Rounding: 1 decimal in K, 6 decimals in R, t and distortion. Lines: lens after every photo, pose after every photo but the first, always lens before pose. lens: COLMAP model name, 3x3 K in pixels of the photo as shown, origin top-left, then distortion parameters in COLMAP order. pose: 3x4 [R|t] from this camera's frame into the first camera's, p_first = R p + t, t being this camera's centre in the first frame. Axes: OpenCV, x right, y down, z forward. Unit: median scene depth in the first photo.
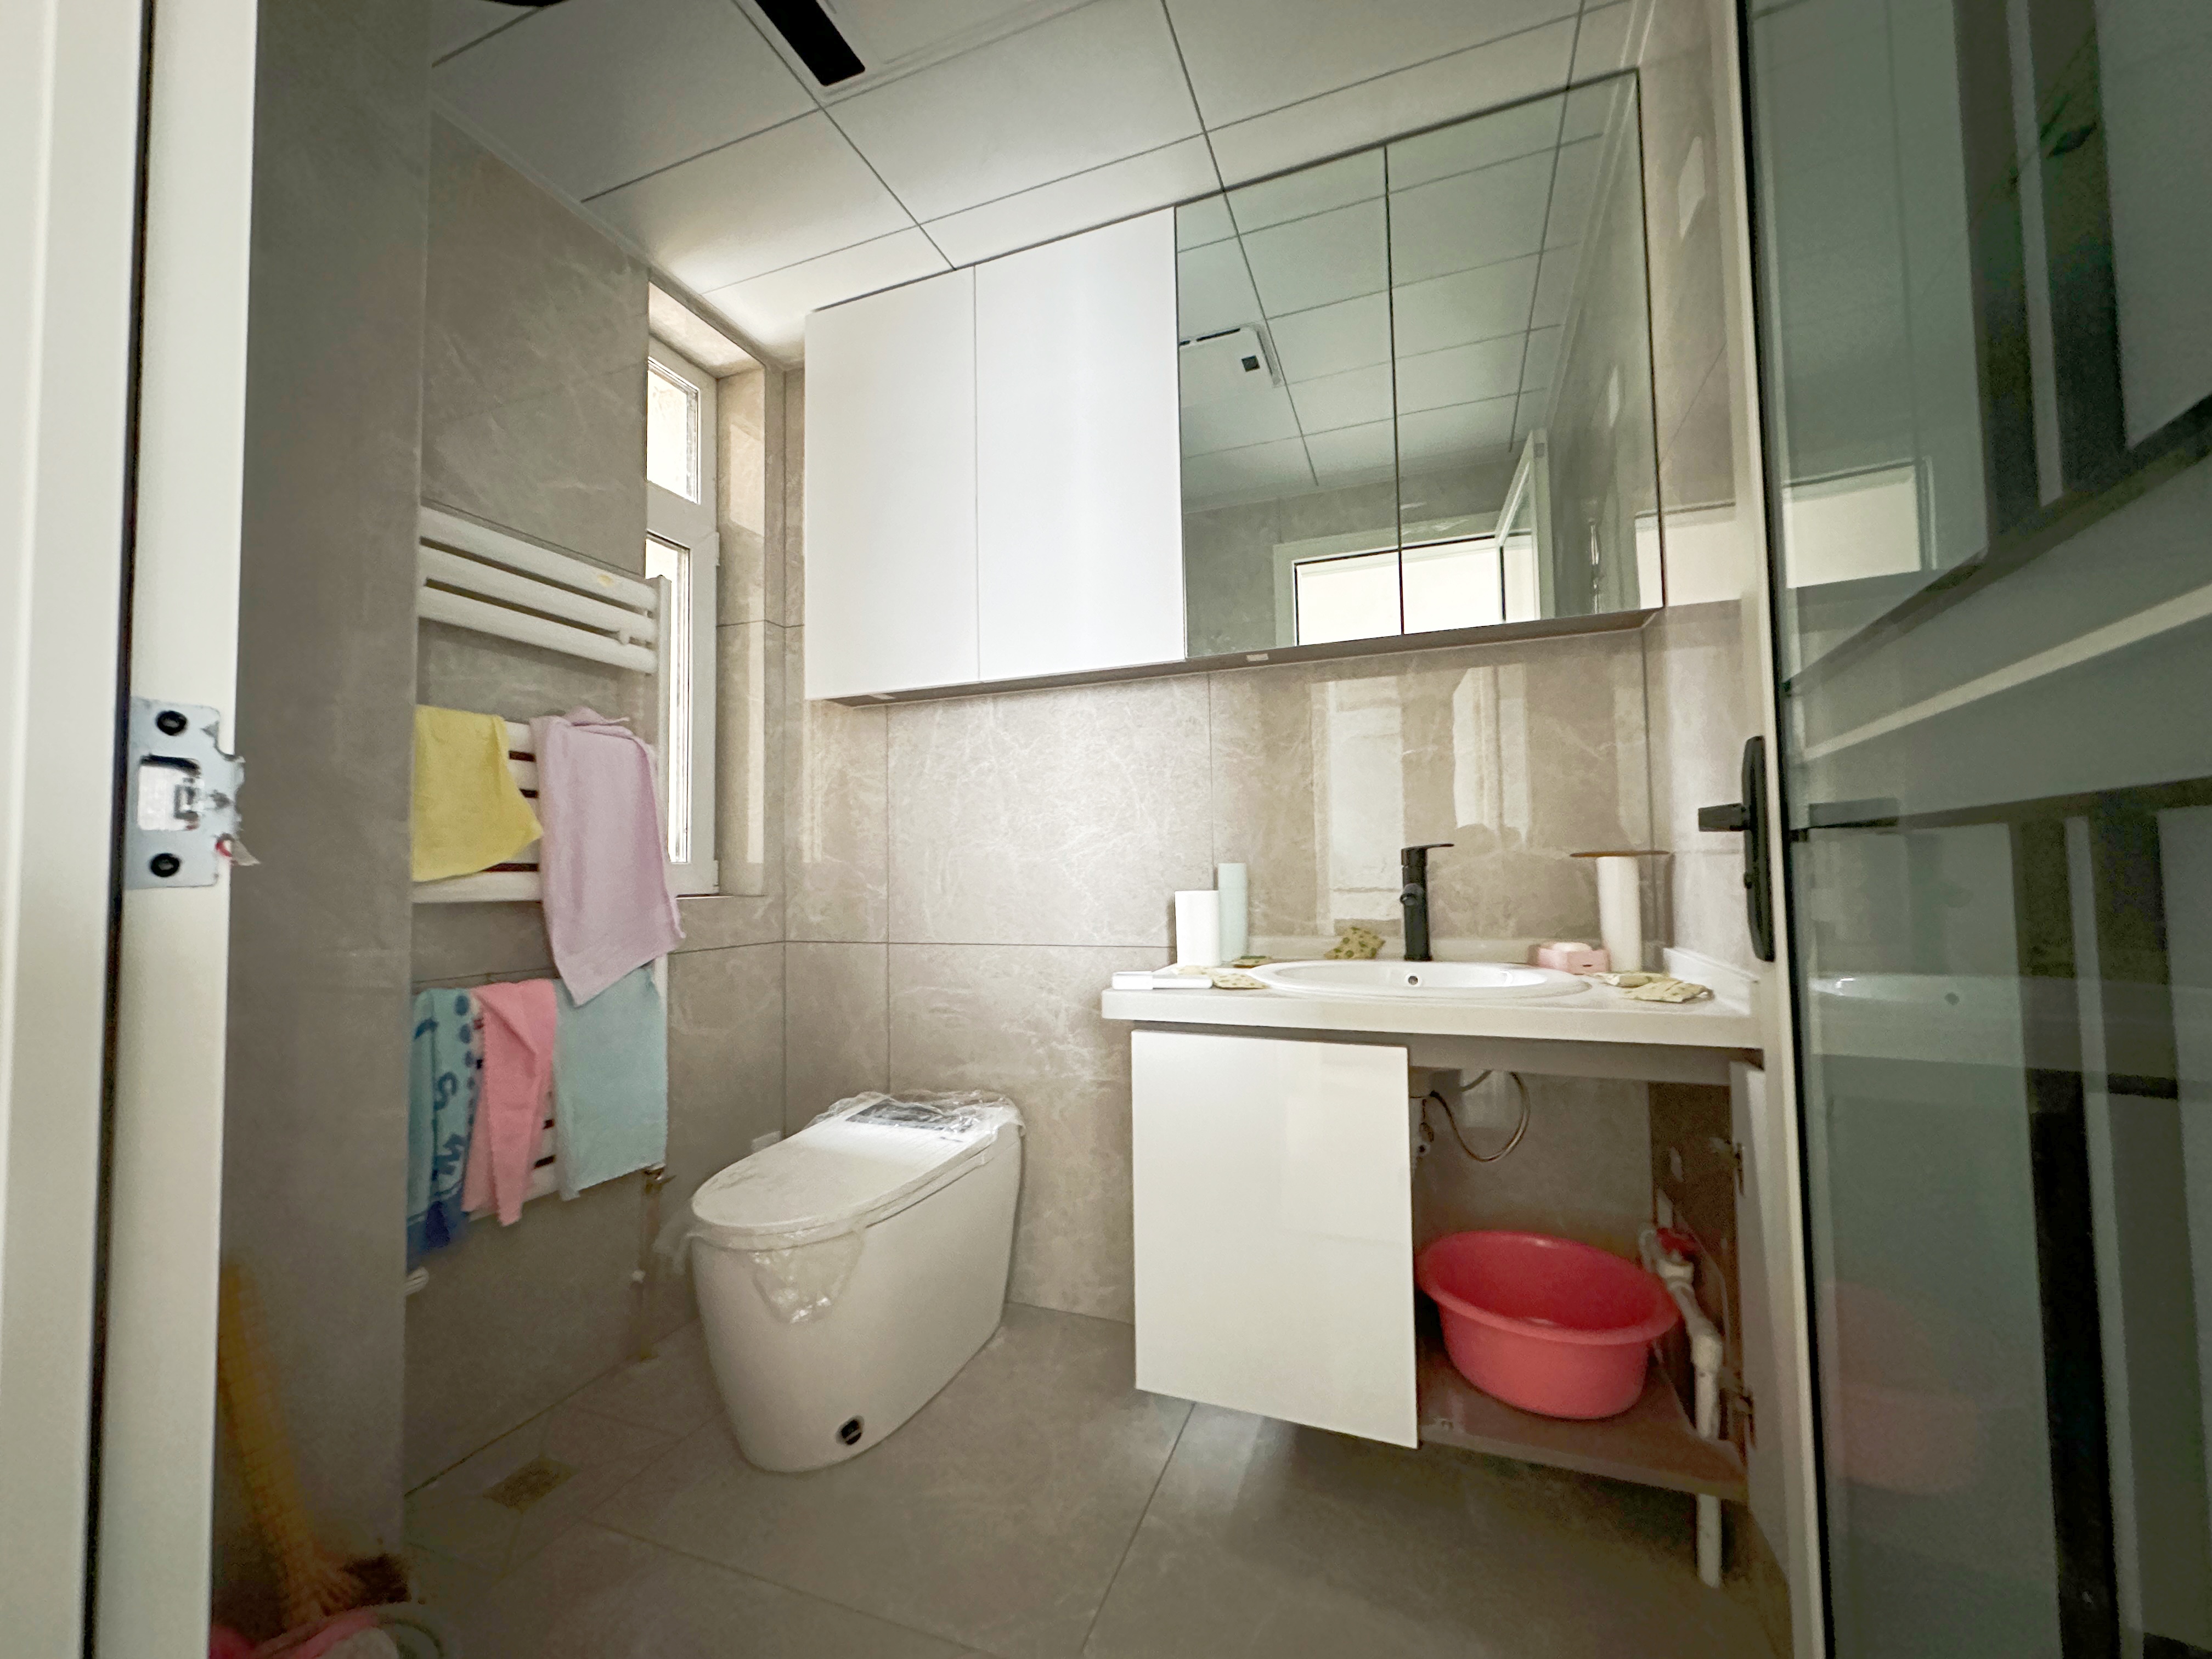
lens RADIAL K [[887.6, 0, 1106.0], [0, 887.6, 829.5], [0, 0, 1]] dist [0.000062, 0.000068]
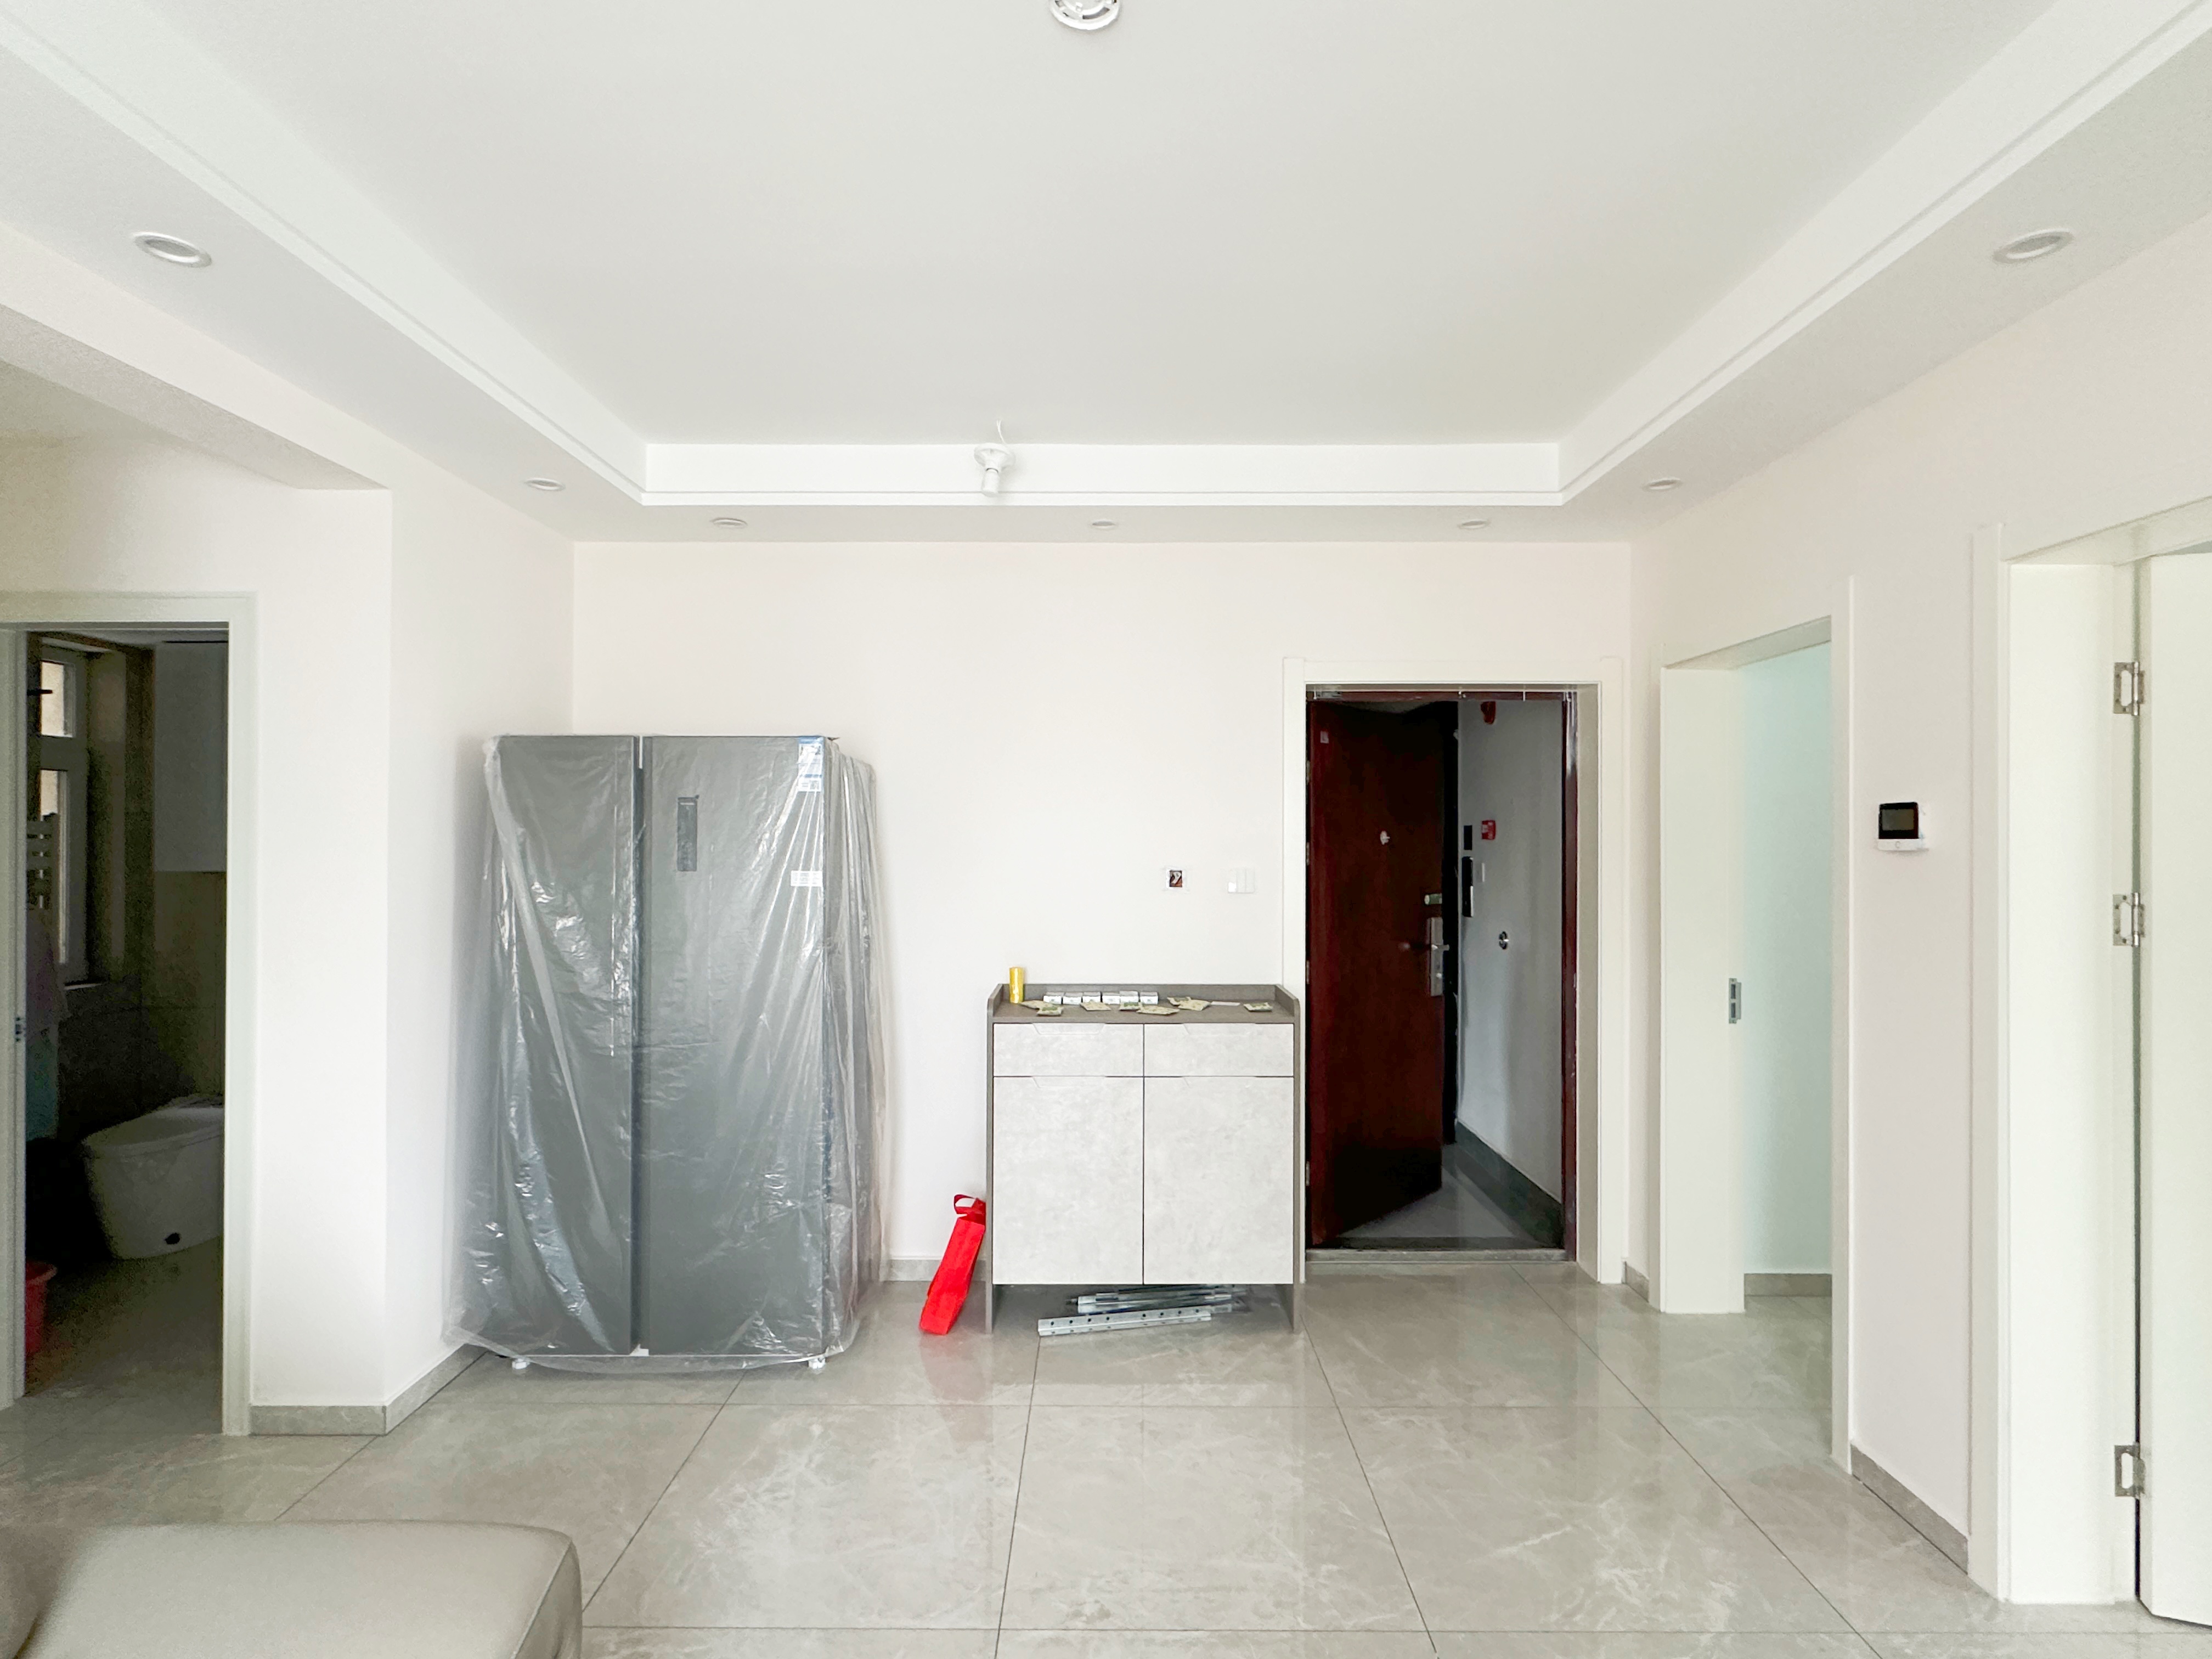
lens RADIAL K [[1125.2, 0, 1083.5], [0, 1125.2, 838.0], [0, 0, 1]] dist [-0.000832, -0.000419]
pose [[0.939924, 0.019143, 0.340846, 0.569233], [-0.033788, 0.998741, 0.037083, -0.328617], [-0.339707, -0.046372, 0.939387, -1.545896]]
